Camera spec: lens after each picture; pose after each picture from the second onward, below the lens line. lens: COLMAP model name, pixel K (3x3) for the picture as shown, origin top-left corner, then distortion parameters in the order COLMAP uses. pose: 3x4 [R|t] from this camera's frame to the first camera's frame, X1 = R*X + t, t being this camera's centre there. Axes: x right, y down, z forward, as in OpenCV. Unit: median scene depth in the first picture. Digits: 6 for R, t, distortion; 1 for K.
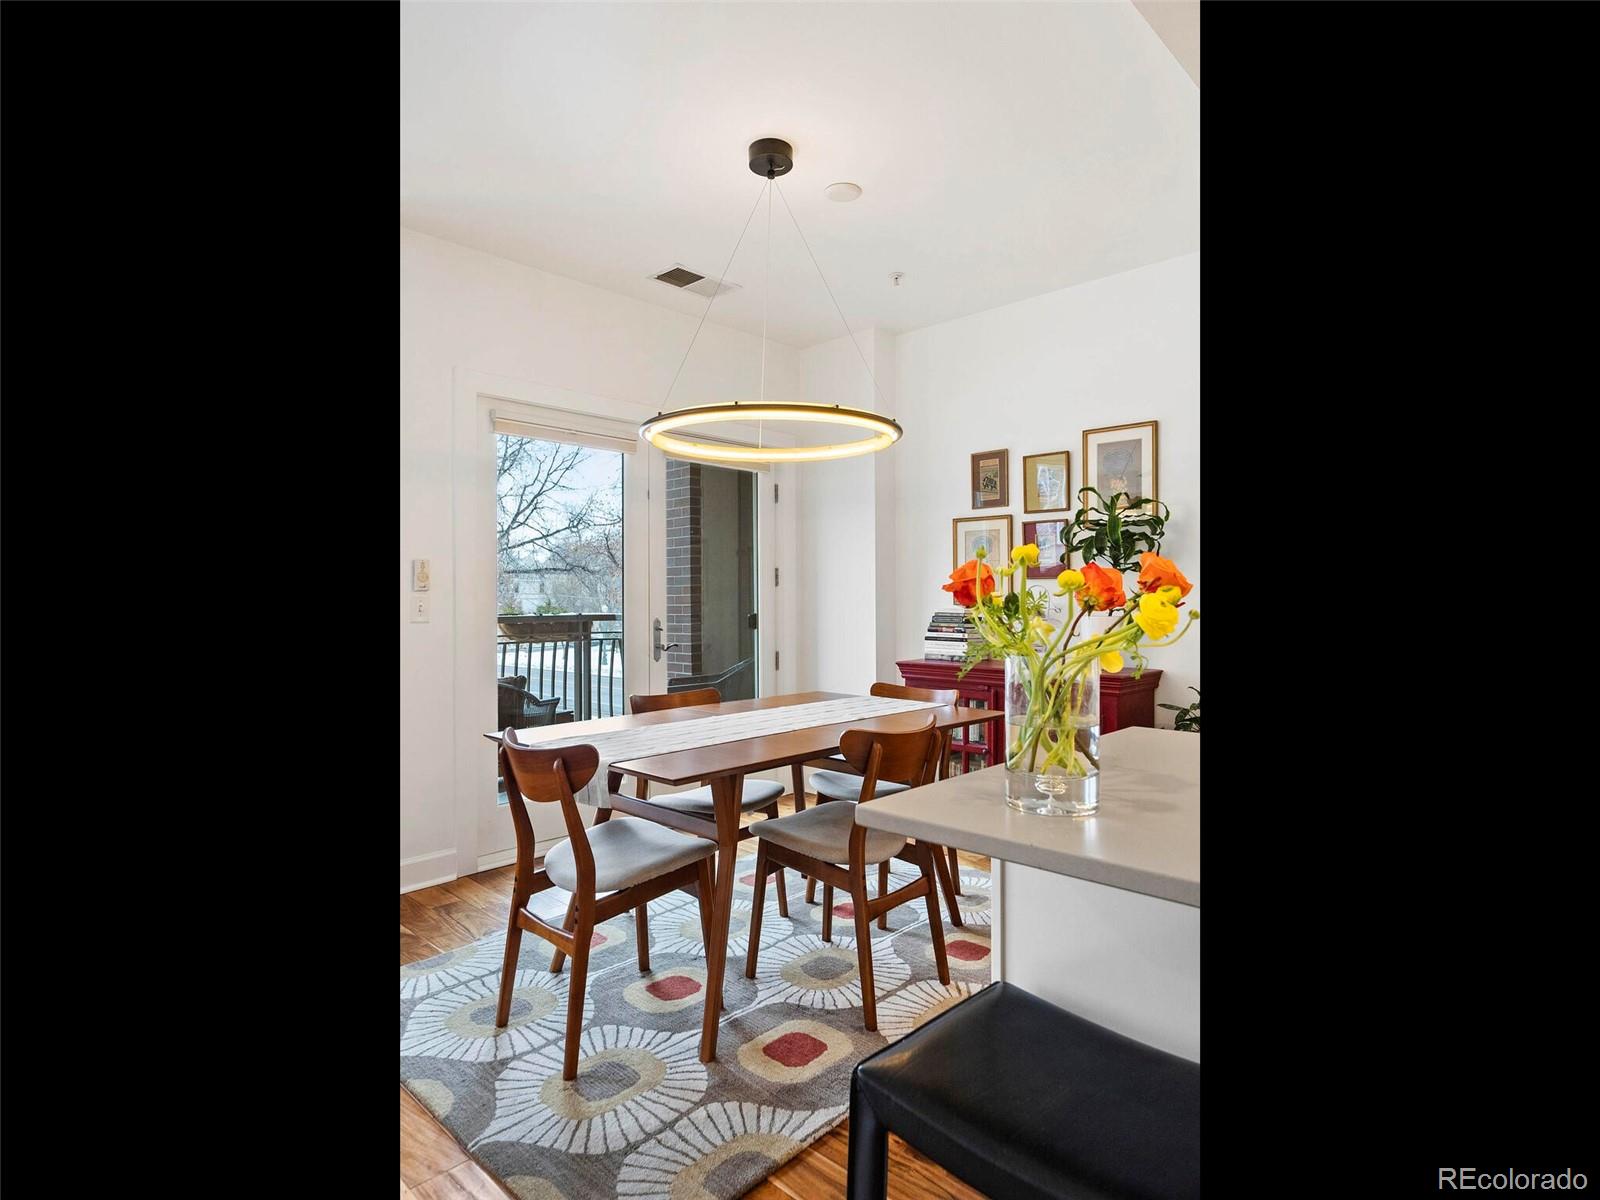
lens RADIAL K [[821.4, 0, 806.5], [0, 821.4, 599.8], [0, 0, 1]] dist [0.000991, 0.001109]
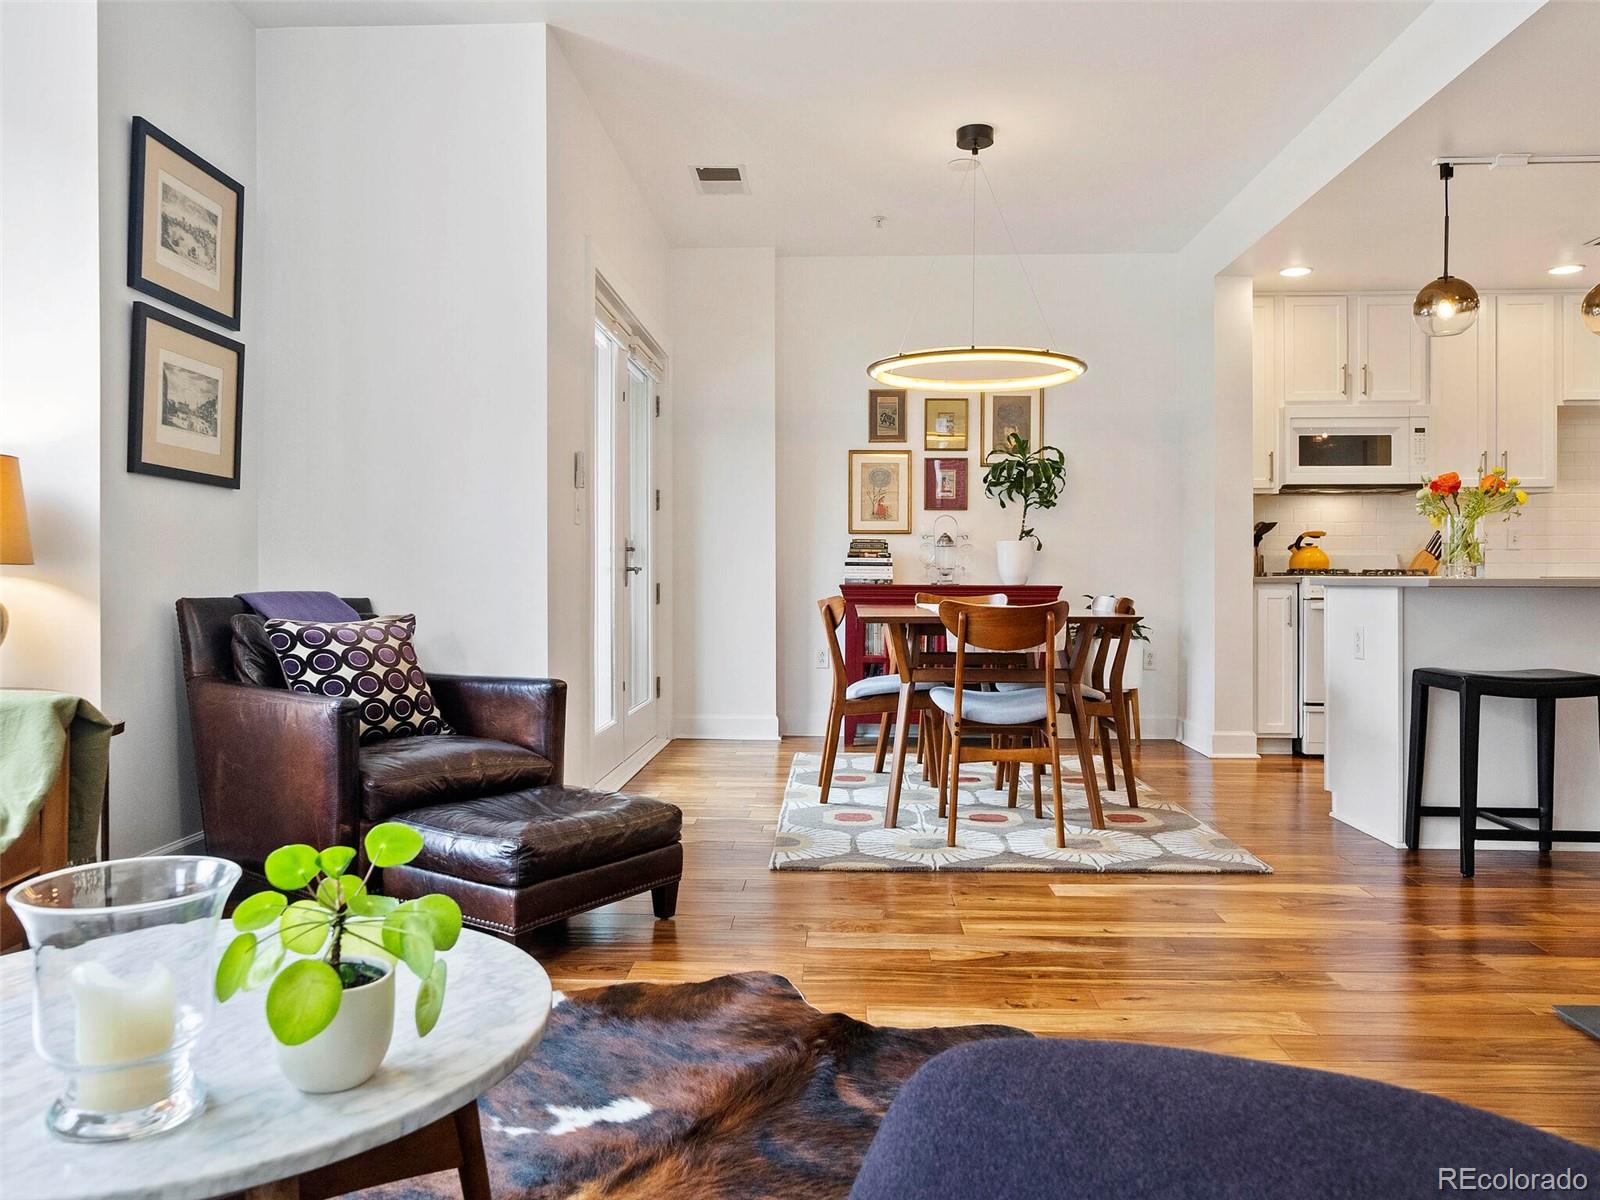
lens RADIAL K [[1205.0, 0, 795.0], [0, 1205.0, 580.6], [0, 0, 1]] dist [0.006335, 0.000814]
pose [[0.747960, 0.003967, 0.663732, -1.013470], [-0.003288, 0.999992, -0.002271, 0.080035], [-0.663736, -0.000483, 0.747967, -0.100057]]
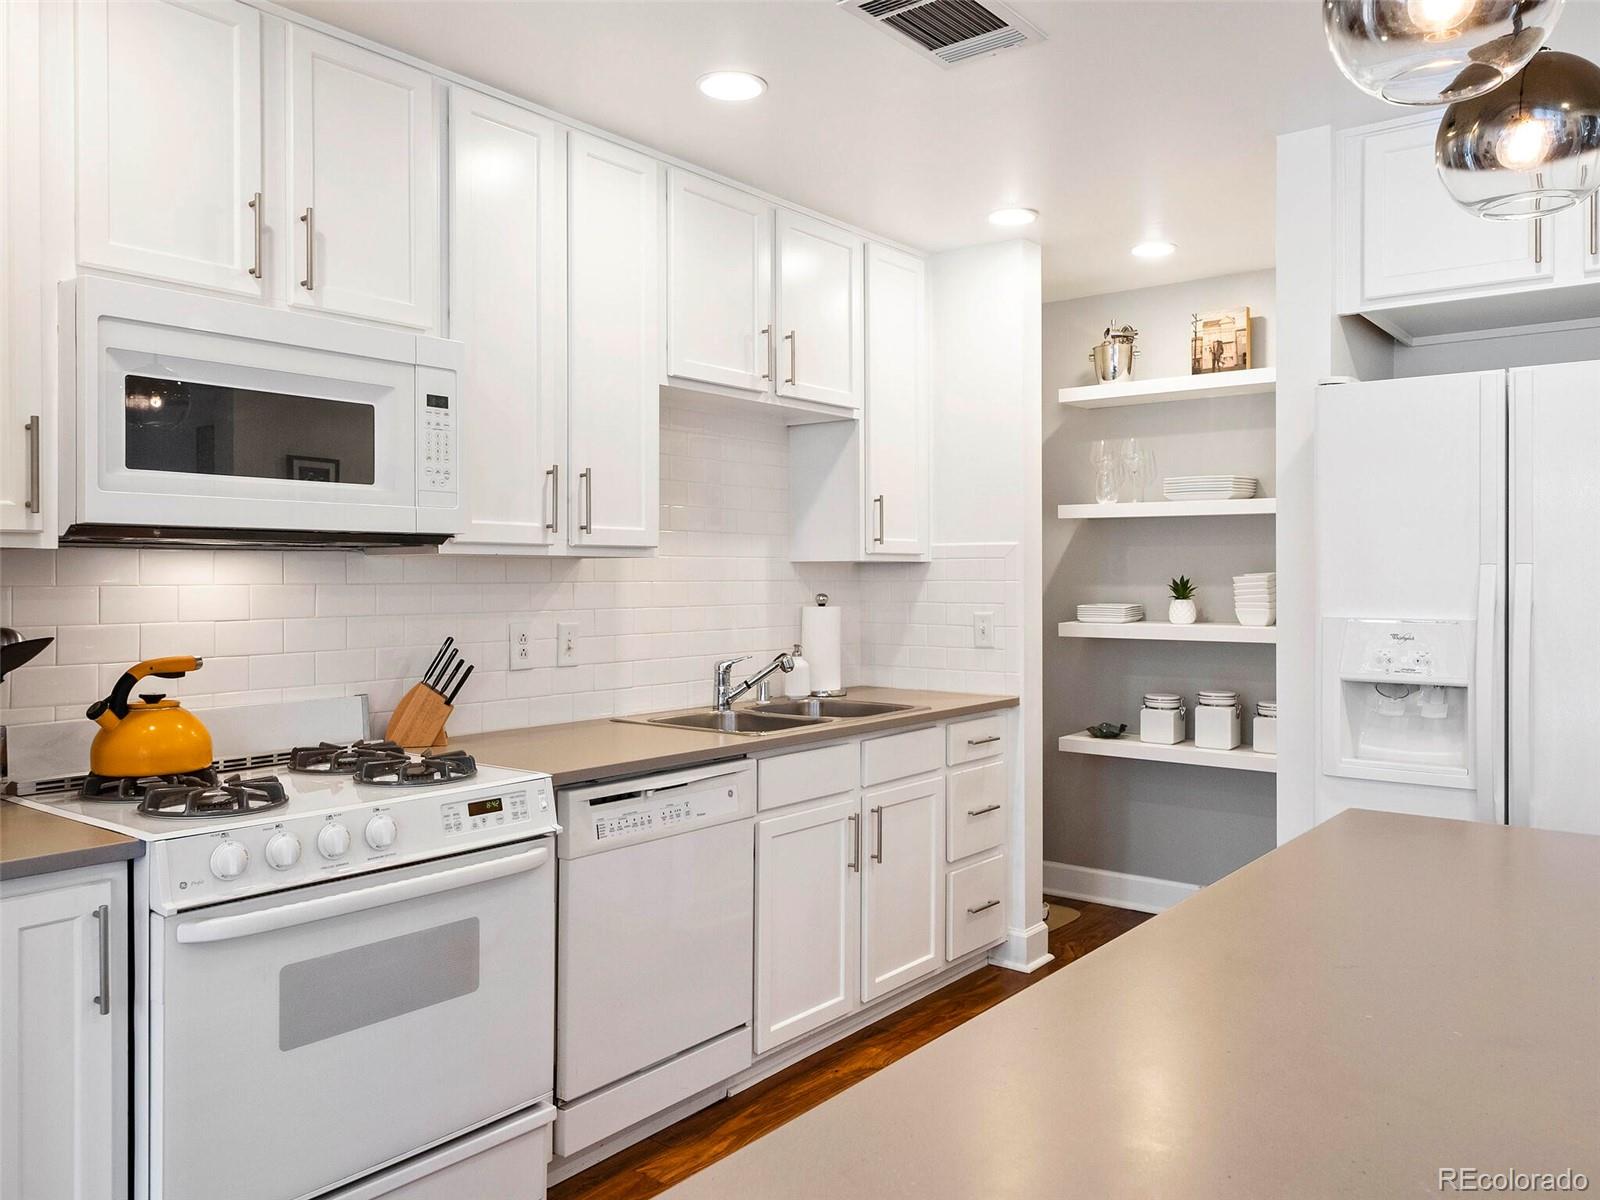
lens RADIAL K [[1223.1, 0, 797.1], [0, 1223.1, 577.0], [0, 0, 1]] dist [0.007652, 0.007796]
pose [[-0.091564, 0.004659, 0.995788, 0.016692], [0.001939, 0.999988, -0.004500, -0.030545], [-0.995797, 0.001518, -0.091572, 0.424875]]
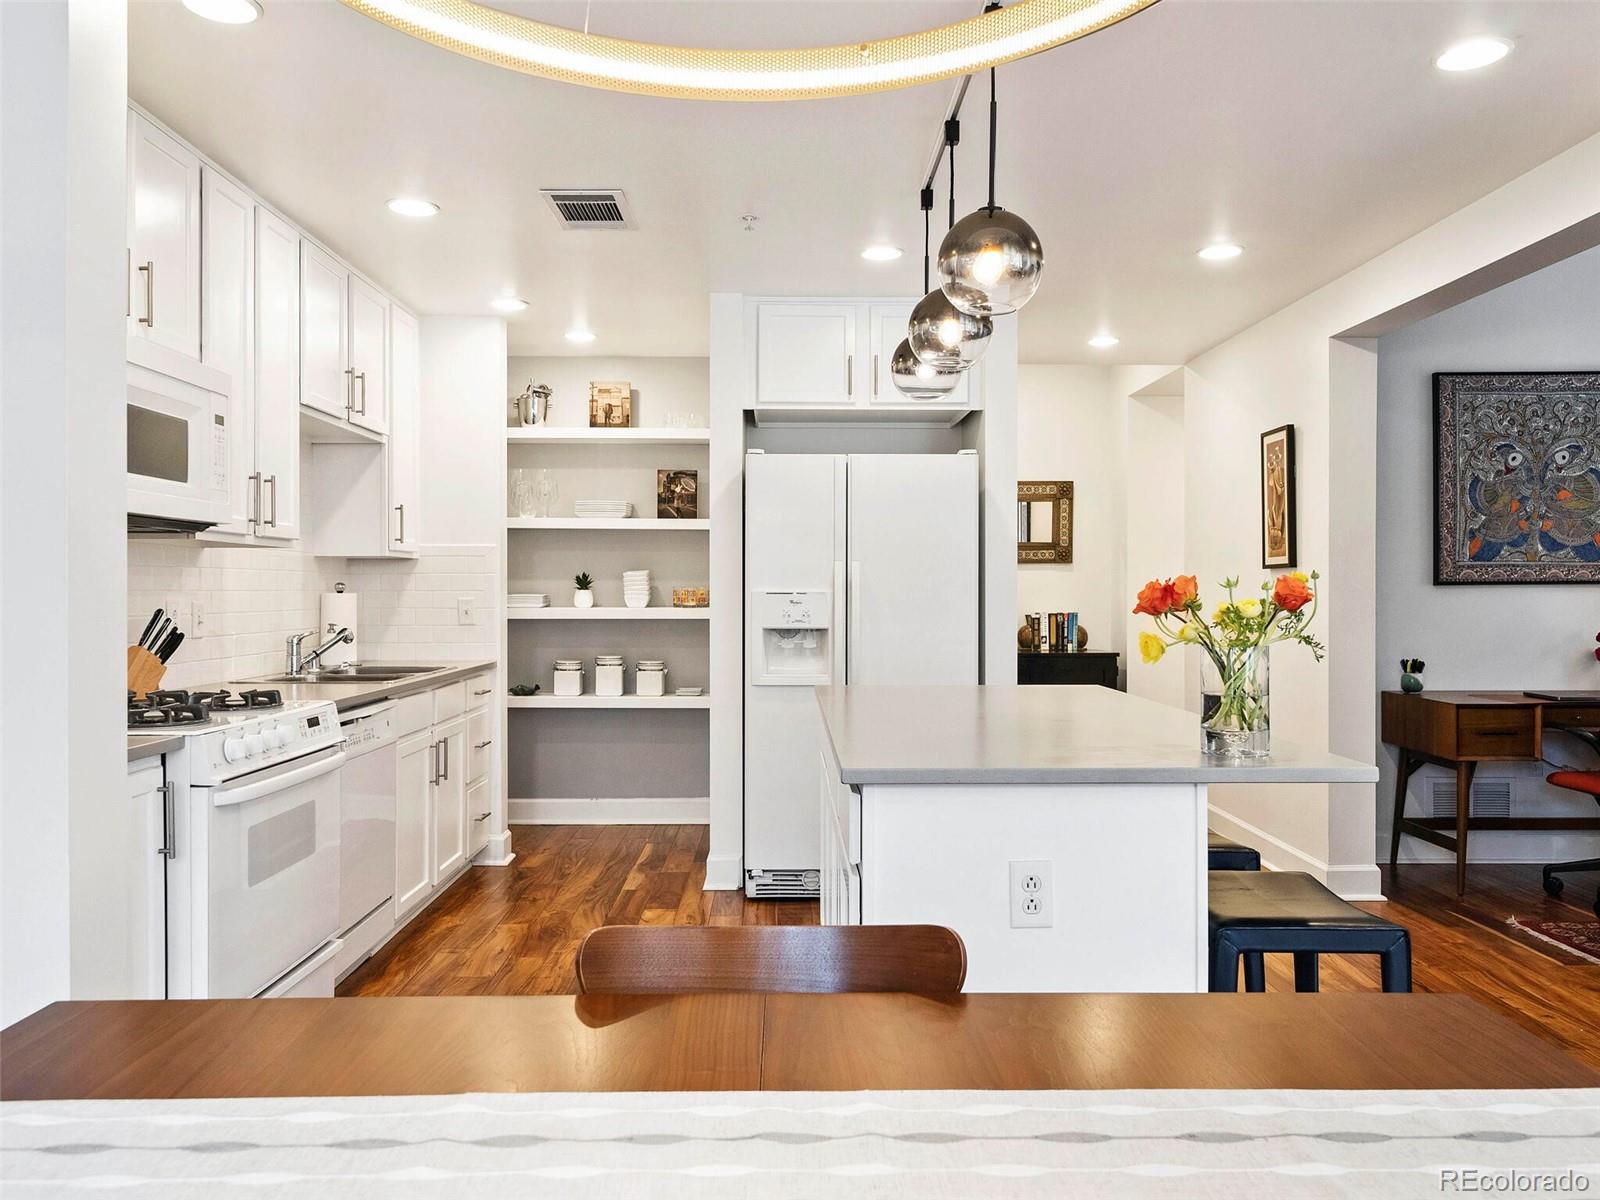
lens RADIAL K [[1223.1, 0, 797.5], [0, 1223.1, 592.8], [0, 0, 1]] dist [0.007652, 0.007796]
pose [[-0.695643, 0.004258, 0.718375, -0.196121], [0.004288, 0.999989, -0.001775, -0.005626], [-0.718375, 0.001845, -0.695654, 0.863545]]
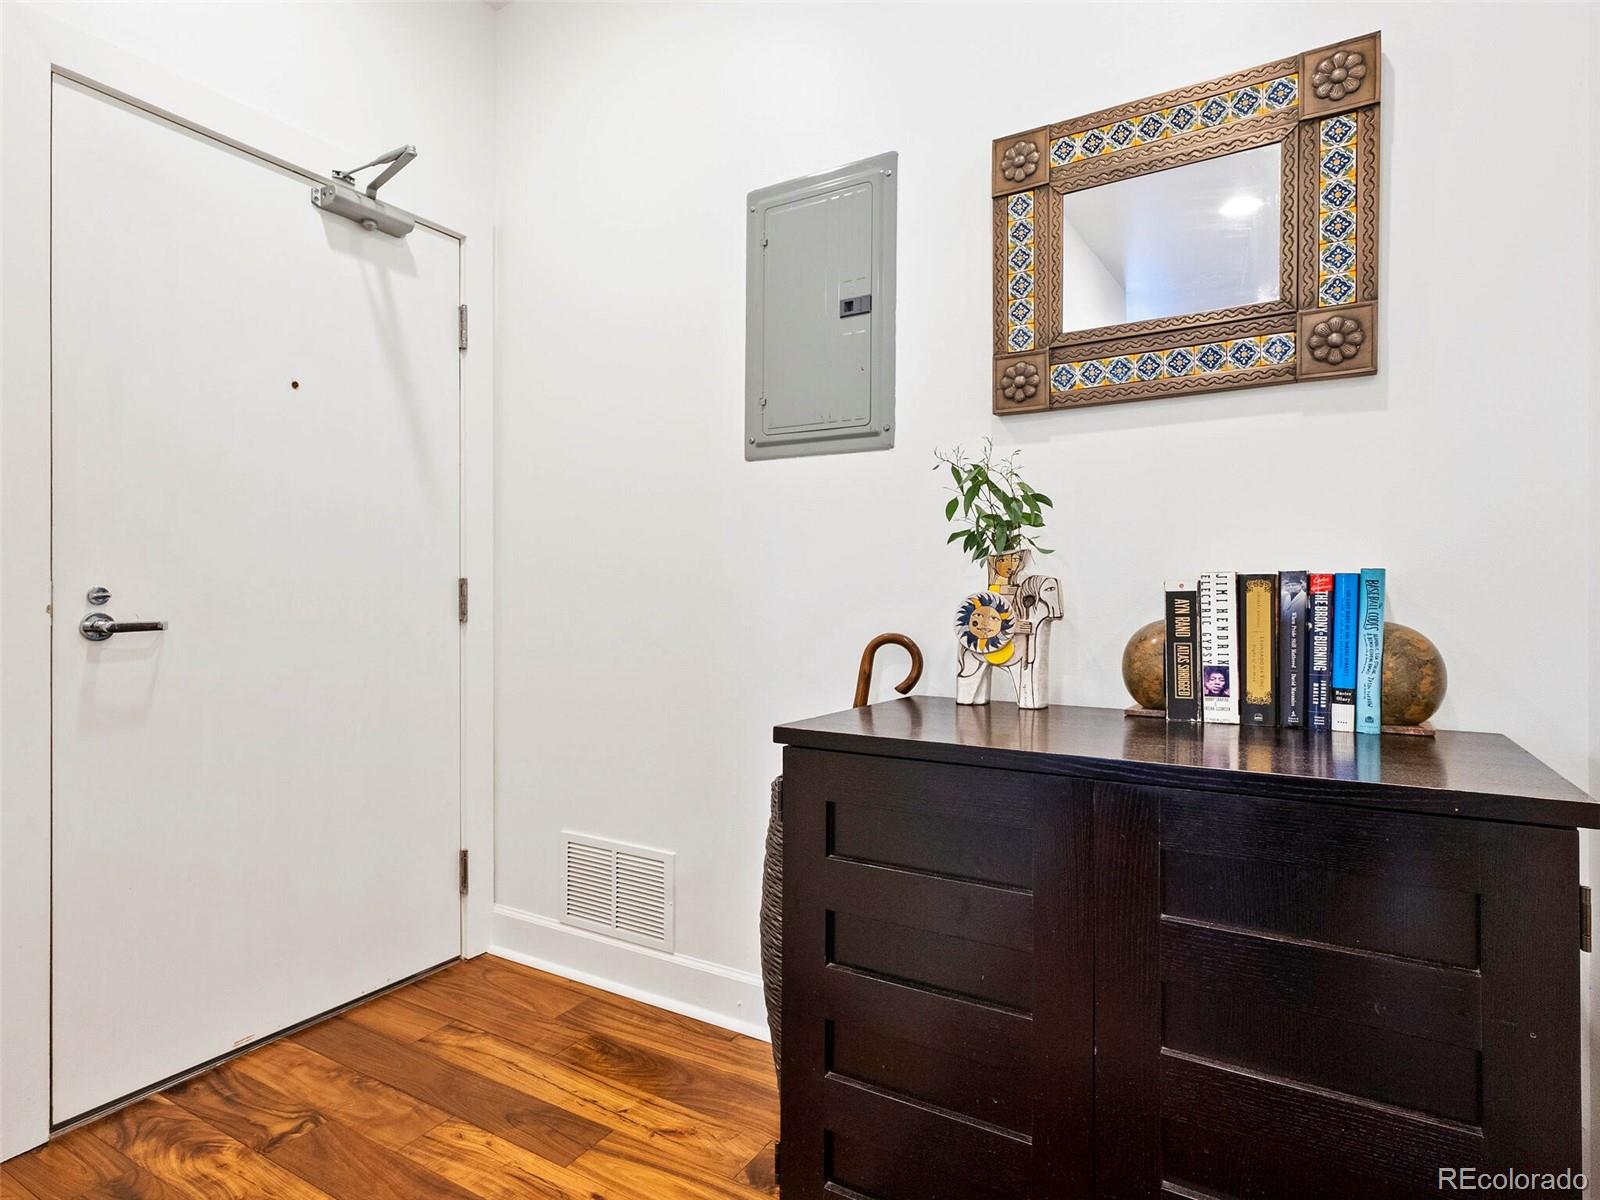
lens RADIAL K [[857.3, 0, 798.6], [0, 857.3, 600.1], [0, 0, 1]] dist [0.006362, 0.000115]
pose [[-0.214521, 0.005576, 0.976703, 0.662721], [-0.004402, 0.999968, -0.006676, 0.039681], [-0.976709, -0.005731, -0.214490, -0.586134]]
